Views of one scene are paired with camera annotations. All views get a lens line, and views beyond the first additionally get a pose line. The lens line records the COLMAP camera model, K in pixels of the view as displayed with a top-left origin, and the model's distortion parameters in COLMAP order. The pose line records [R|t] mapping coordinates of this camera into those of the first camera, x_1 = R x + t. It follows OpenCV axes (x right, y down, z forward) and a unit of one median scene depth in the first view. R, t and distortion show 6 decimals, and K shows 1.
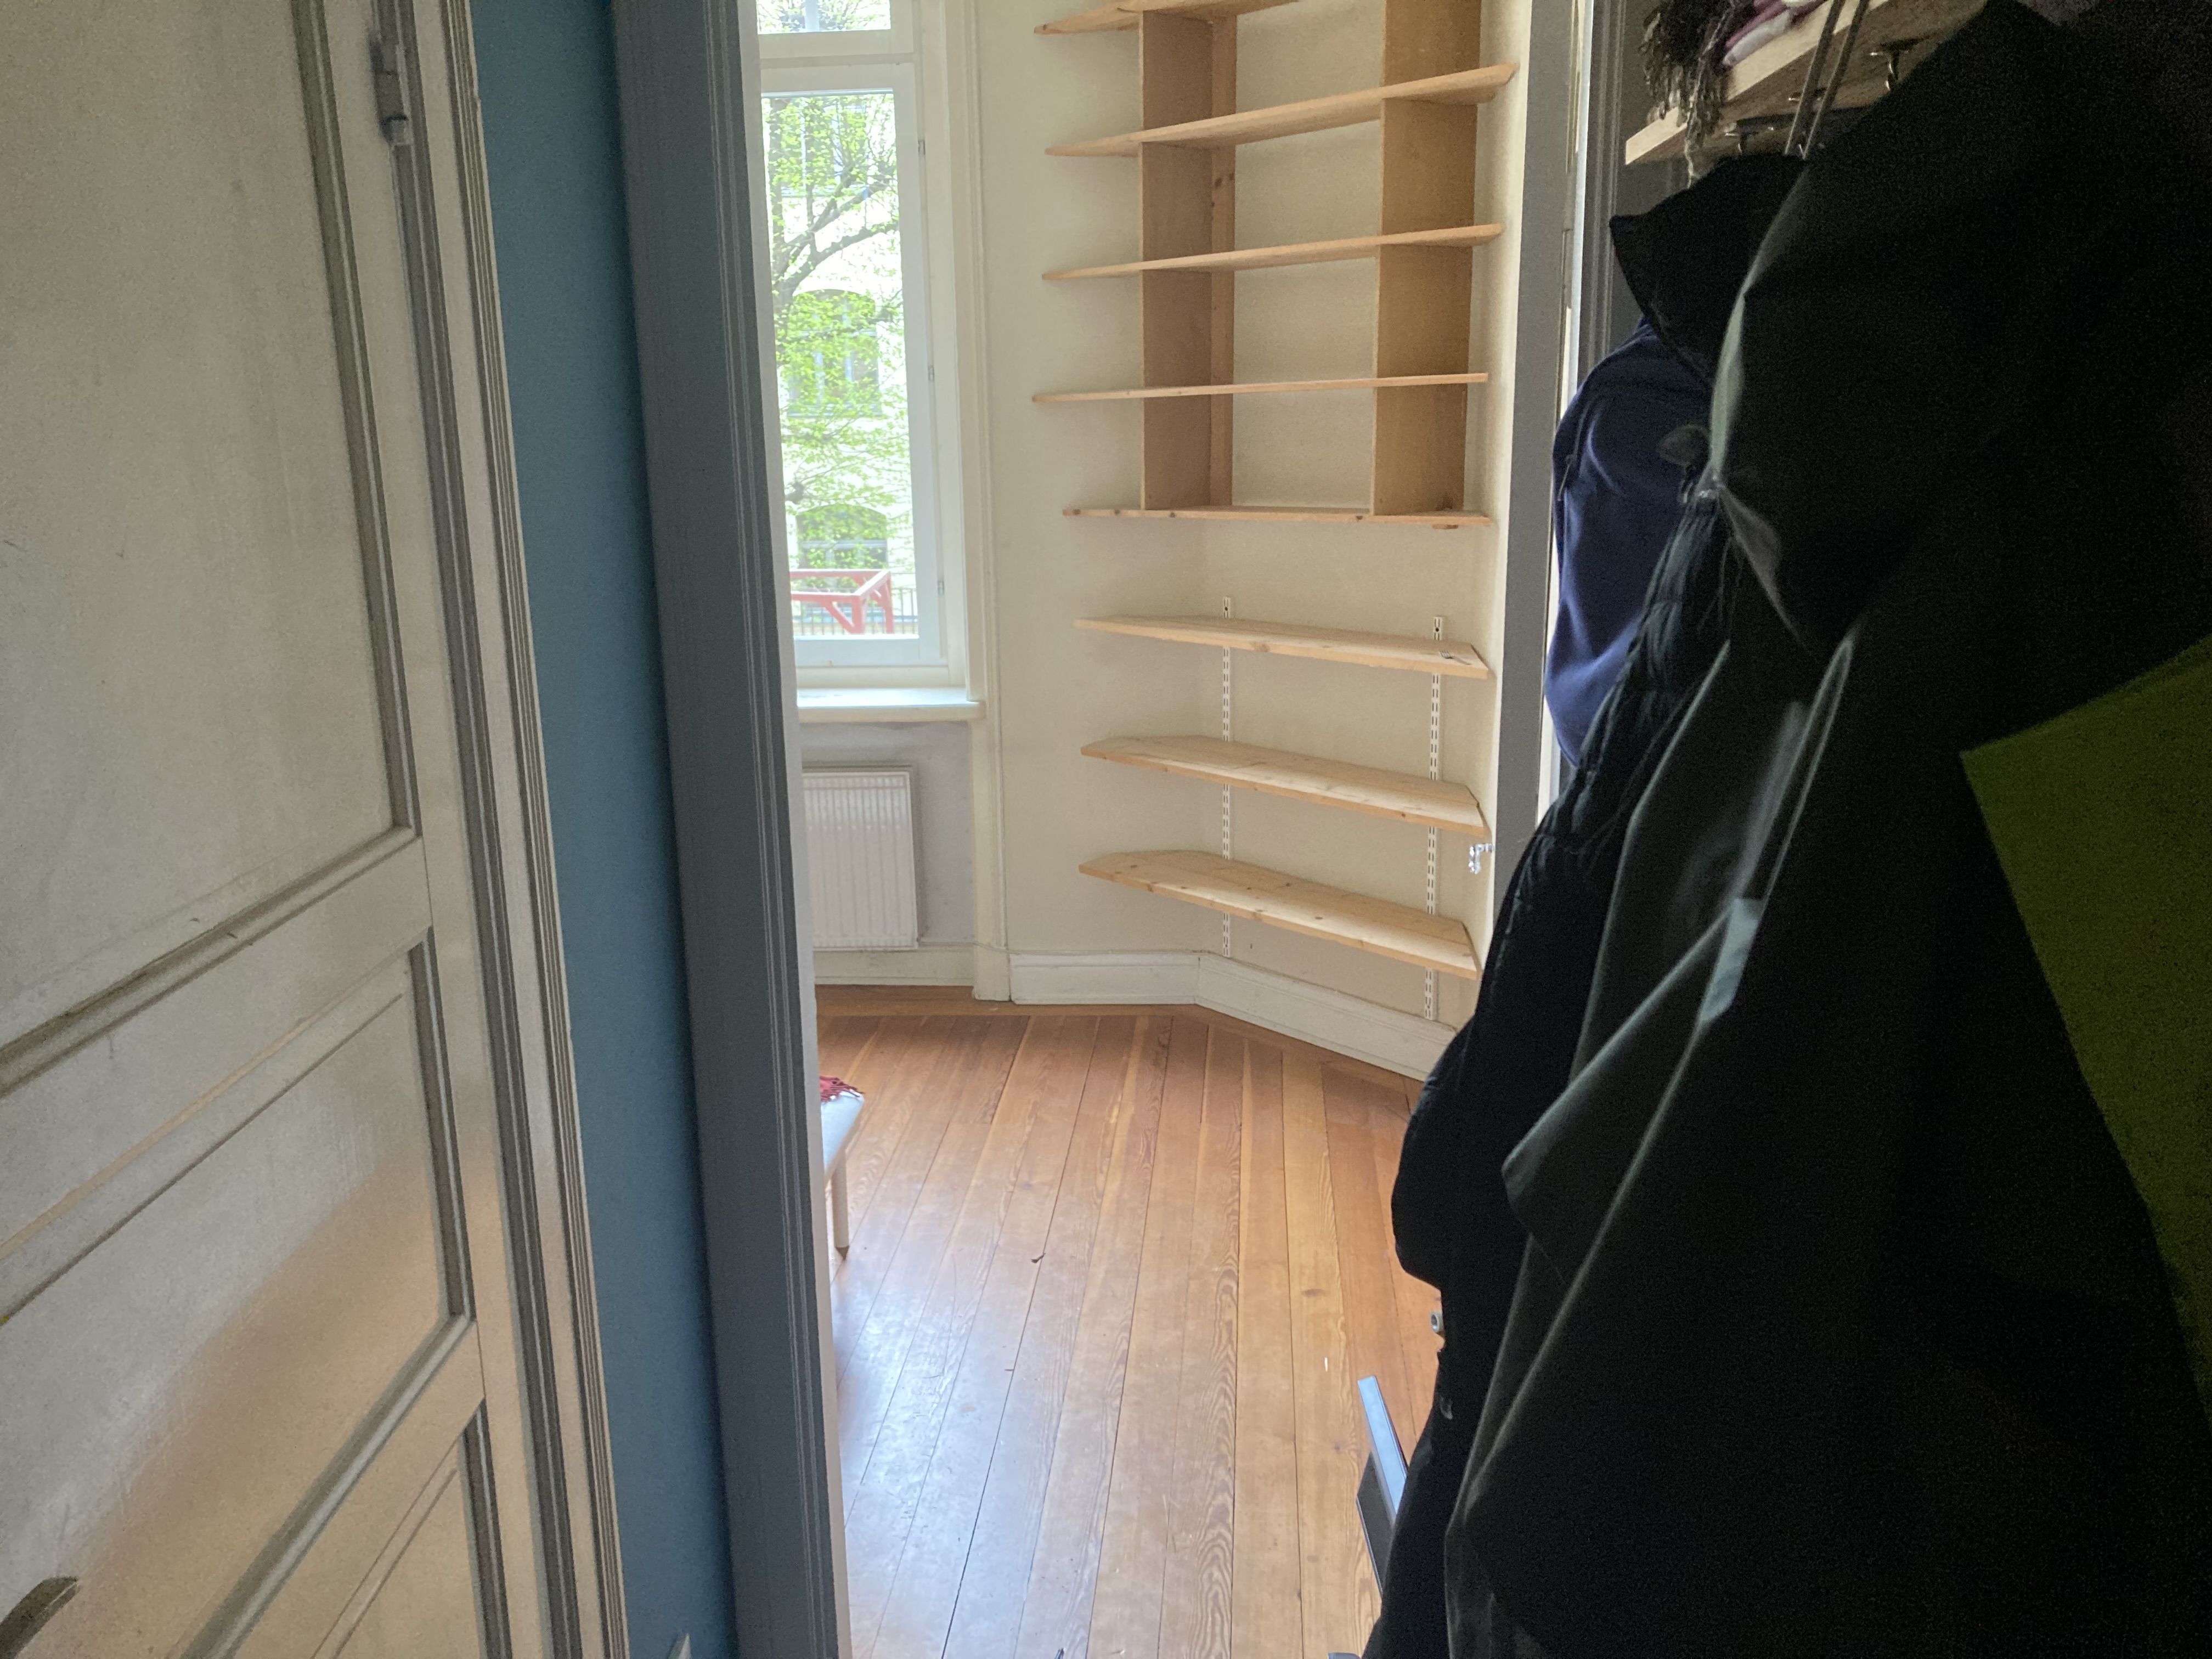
lens RADIAL K [[1766.4, 0, 1083.1], [0, 1766.4, 804.9], [0, 0, 1]] dist [0.172585, -0.002811]
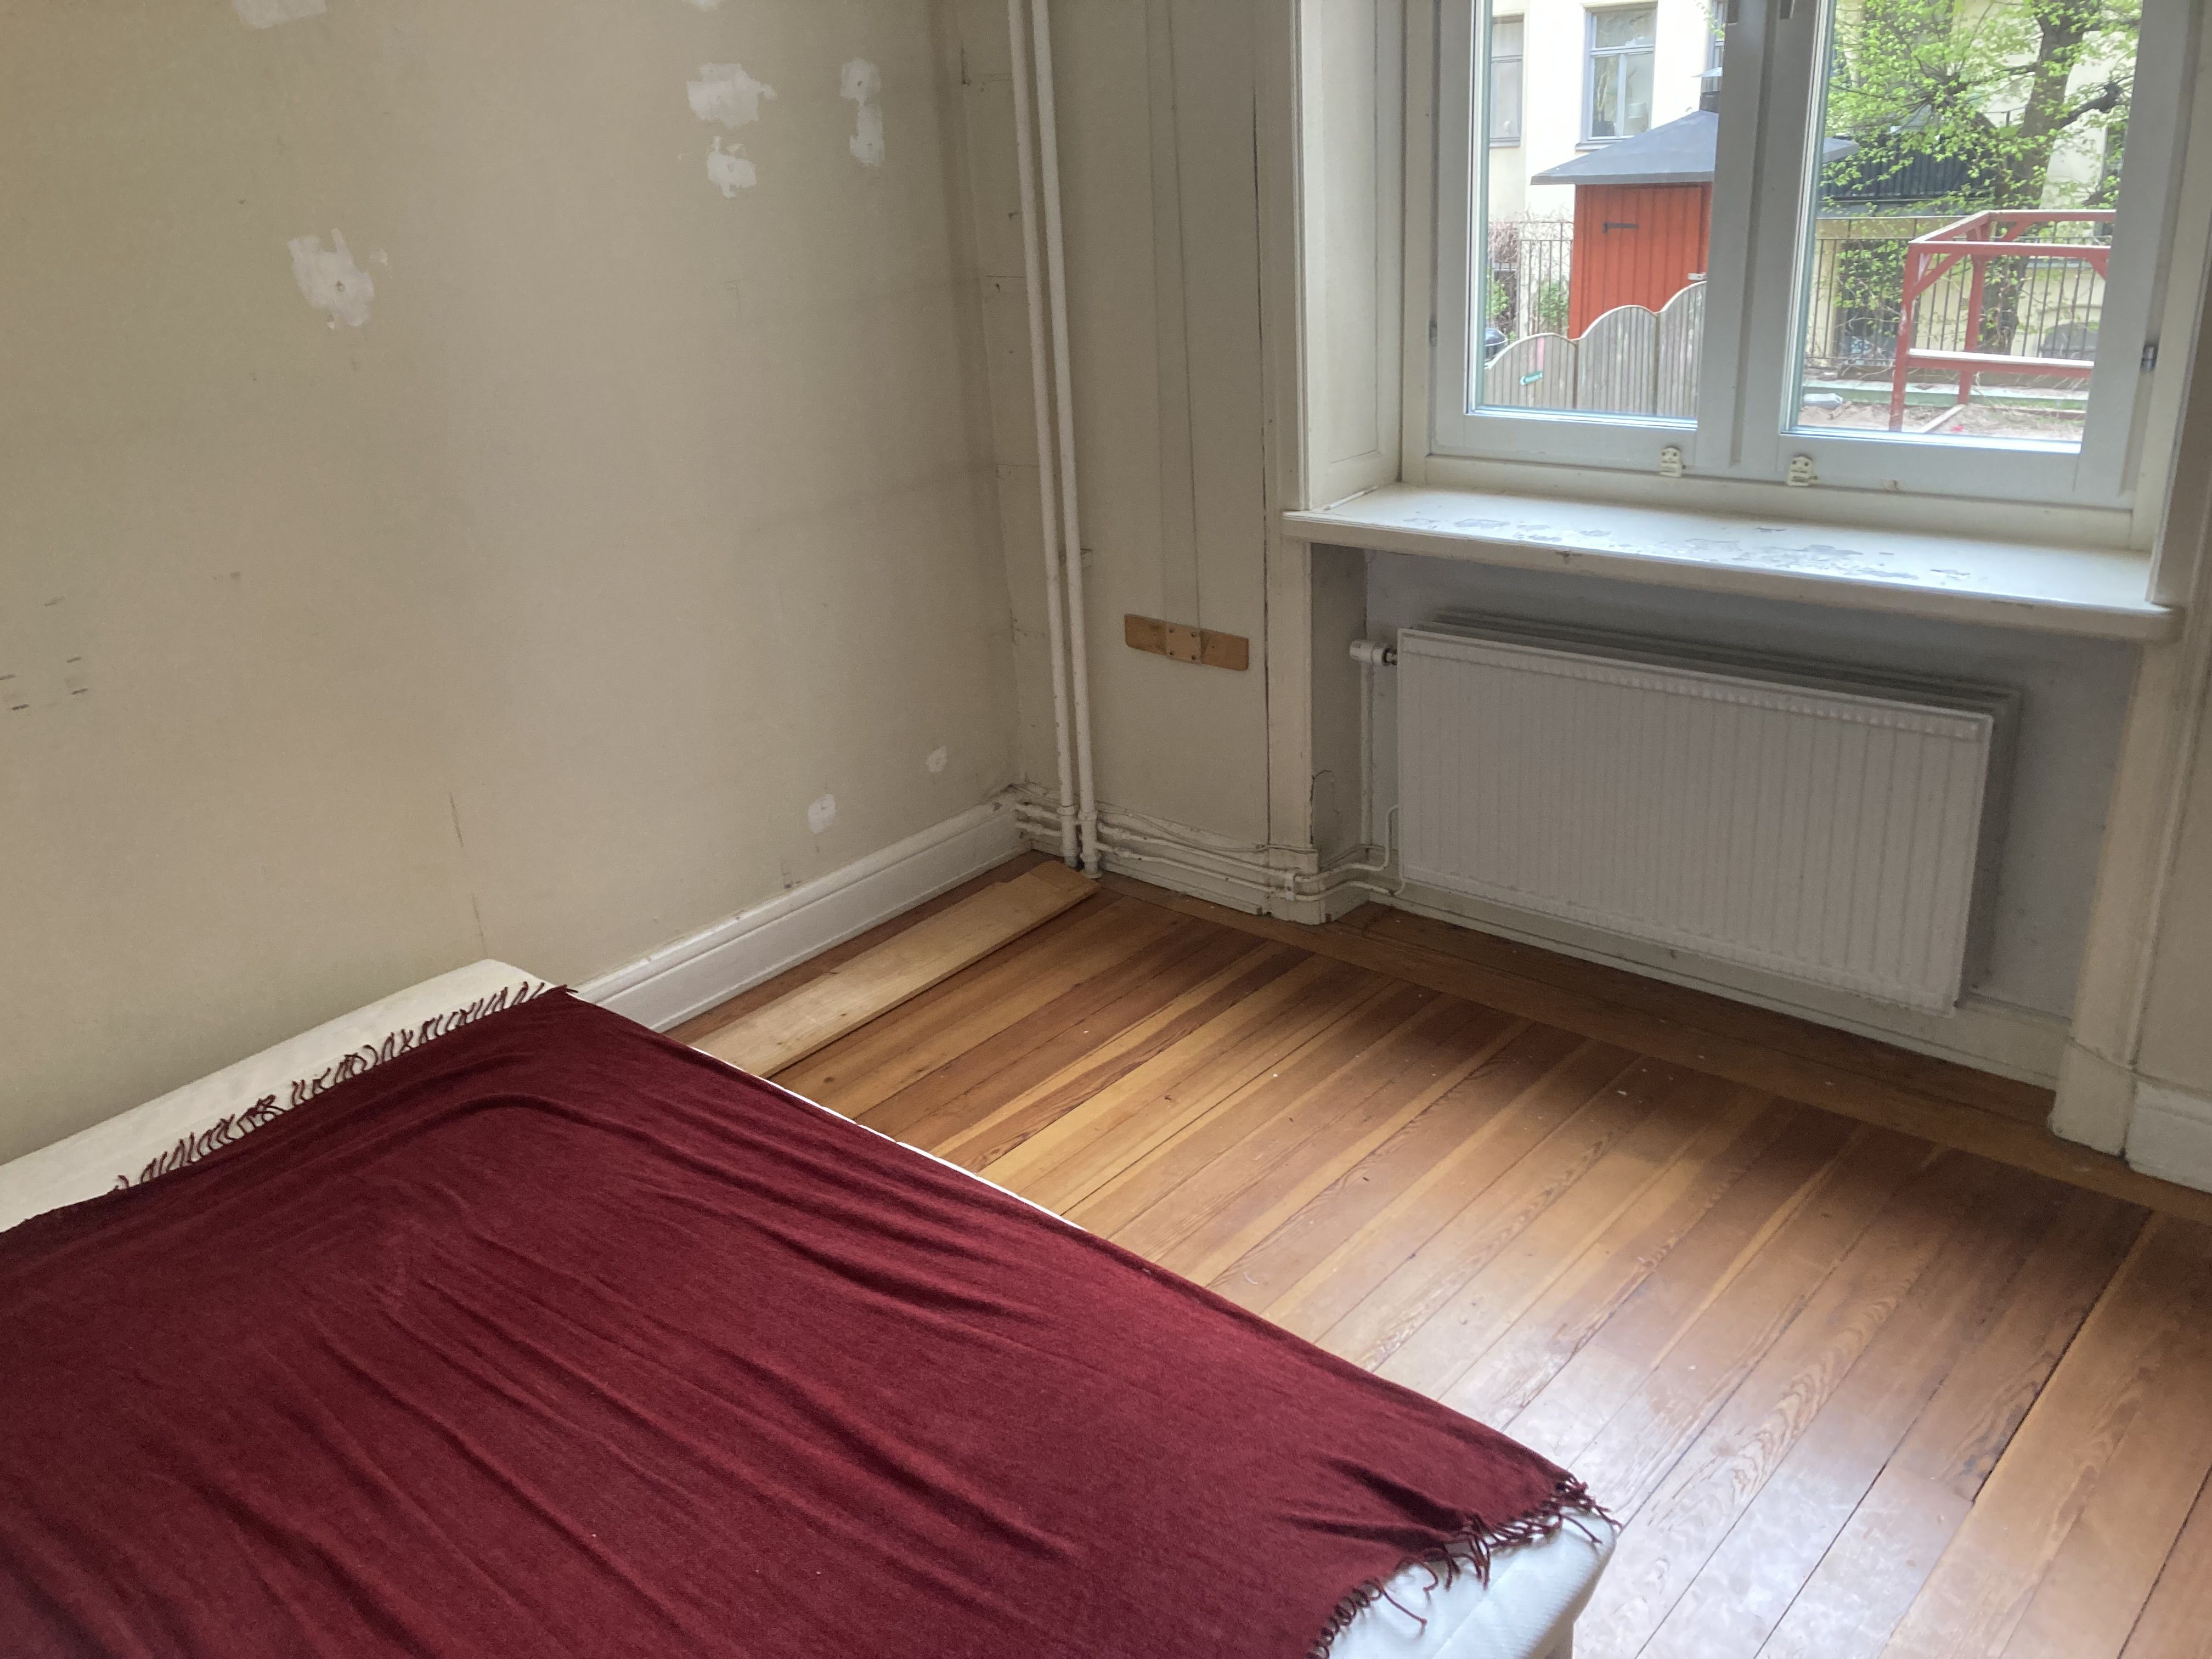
lens RADIAL K [[1808.8, 0, 1061.1], [0, 1808.8, 835.3], [0, 0, 1]] dist [0.046751, -0.020044]
pose [[0.794853, 0.204387, -0.571345, 0.001236], [-0.083689, 0.969493, 0.230389, -0.095472], [0.601004, -0.135310, 0.787709, 0.423414]]
